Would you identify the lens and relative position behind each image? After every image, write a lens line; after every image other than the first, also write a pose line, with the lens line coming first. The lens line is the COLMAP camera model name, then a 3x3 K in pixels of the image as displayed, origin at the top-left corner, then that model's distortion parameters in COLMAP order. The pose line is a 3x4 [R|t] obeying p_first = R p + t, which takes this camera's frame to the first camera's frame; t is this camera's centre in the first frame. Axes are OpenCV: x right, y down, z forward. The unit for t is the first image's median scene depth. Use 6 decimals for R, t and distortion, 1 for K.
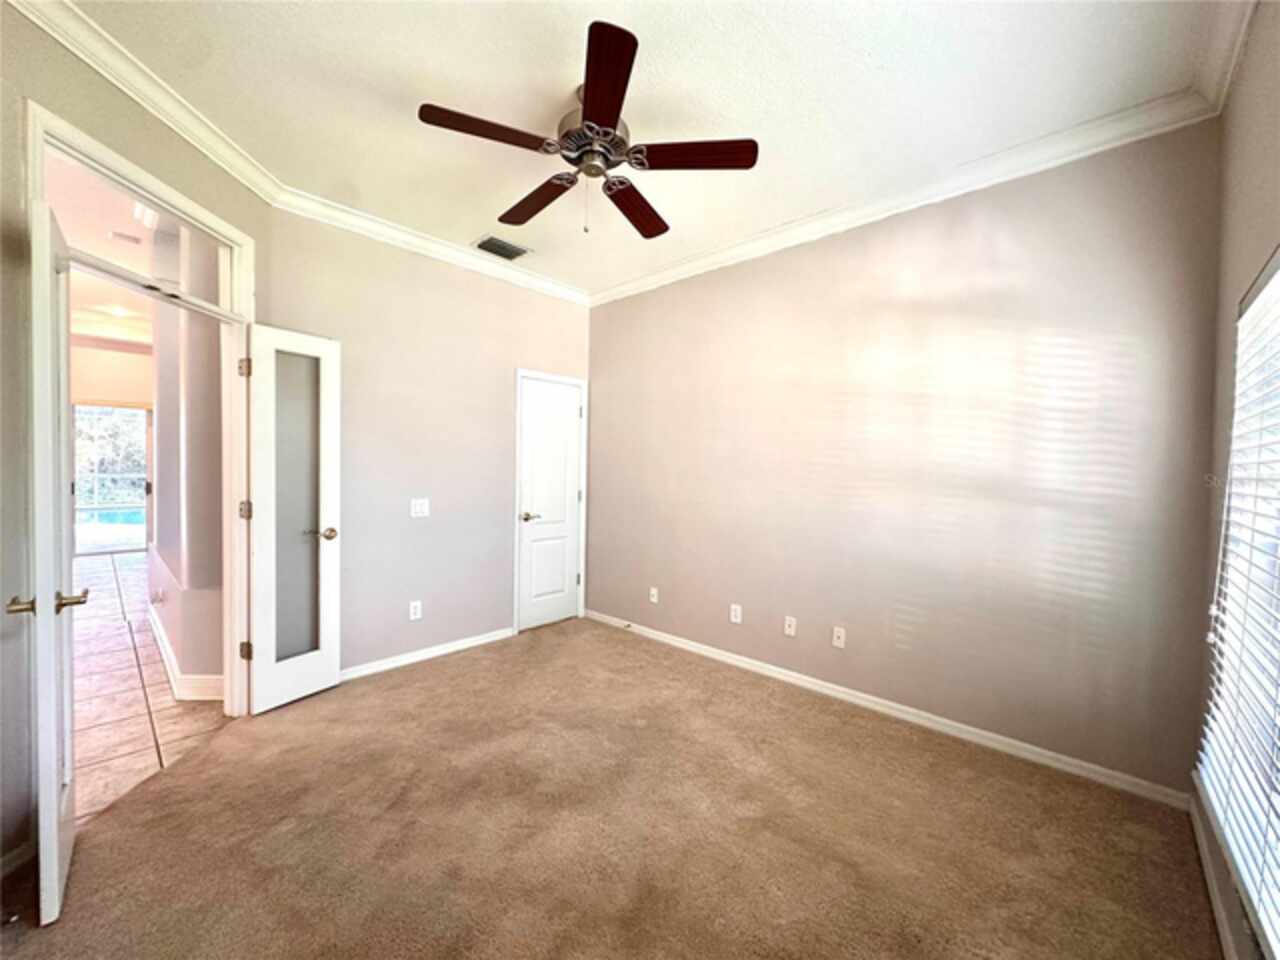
lens RADIAL K [[512.1, 0, 638.9], [0, 512.1, 481.9], [0, 0, 1]] dist [-0.000276, 0.000907]
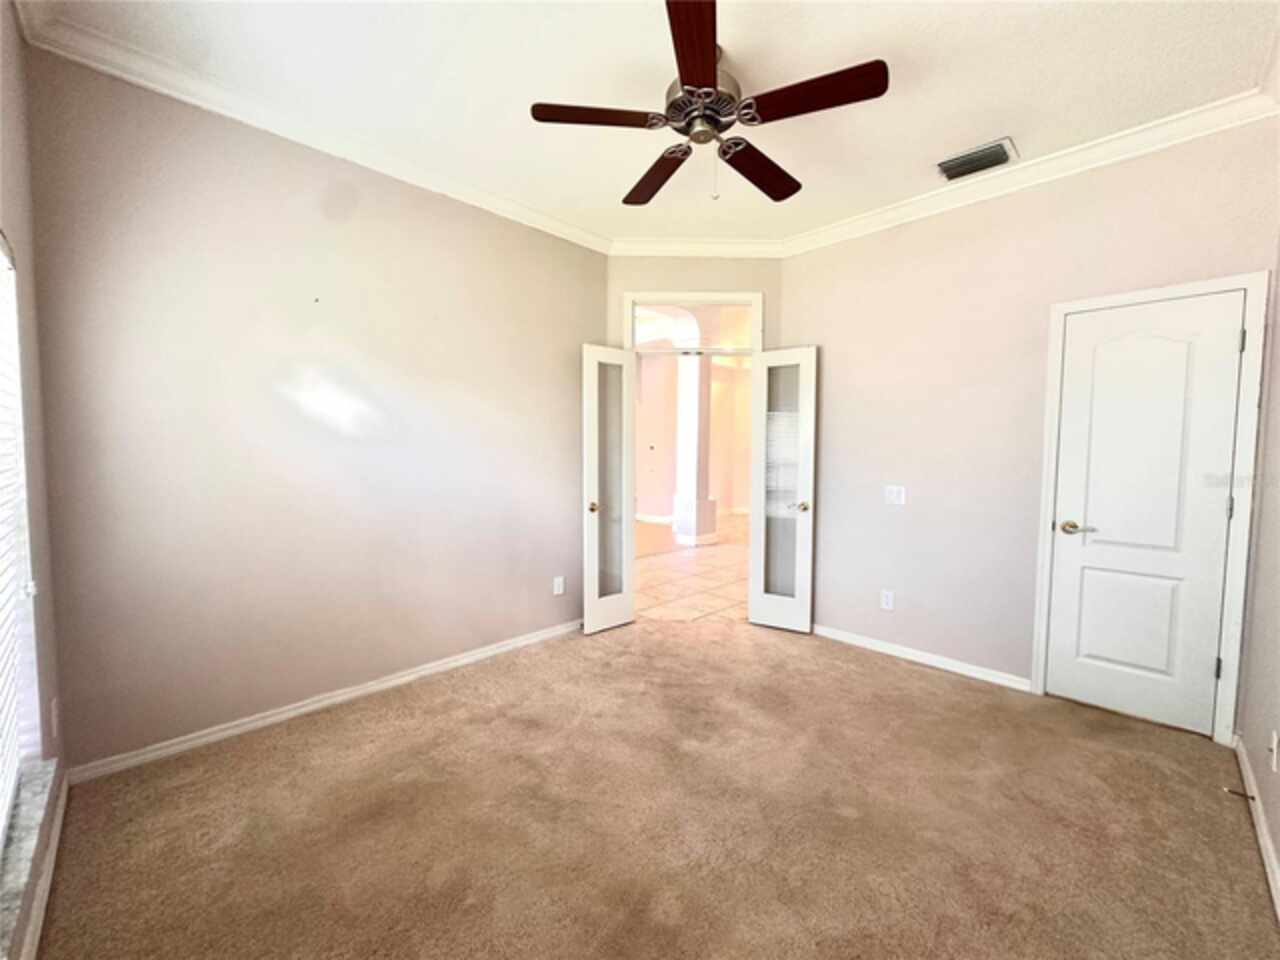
lens RADIAL K [[512.1, 0, 631.5], [0, 512.1, 479.4], [0, 0, 1]] dist [-0.000276, 0.000907]
pose [[-0.058204, 0.045418, -0.997271, 0.702816], [-0.027699, 0.998506, 0.047091, -0.011756], [0.997920, 0.030365, -0.056859, 0.727205]]
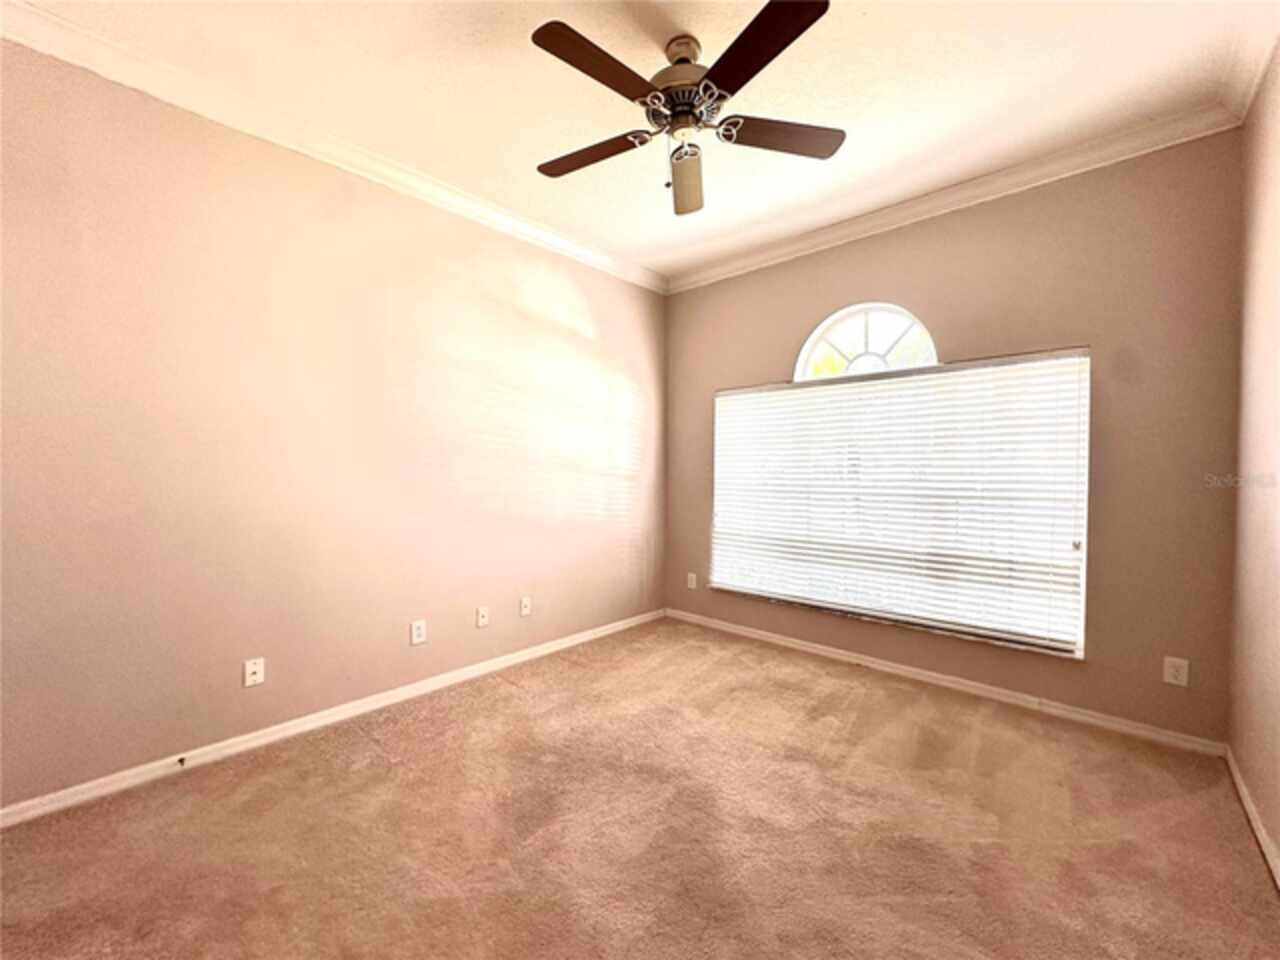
lens RADIAL K [[512.1, 0, 645.1], [0, 512.1, 478.9], [0, 0, 1]] dist [-0.000276, 0.000907]
pose [[-0.013238, -0.035298, 0.999289, -0.808058], [0.023873, 0.999081, 0.035607, -0.006451], [-0.999627, 0.024328, -0.012383, 0.843995]]
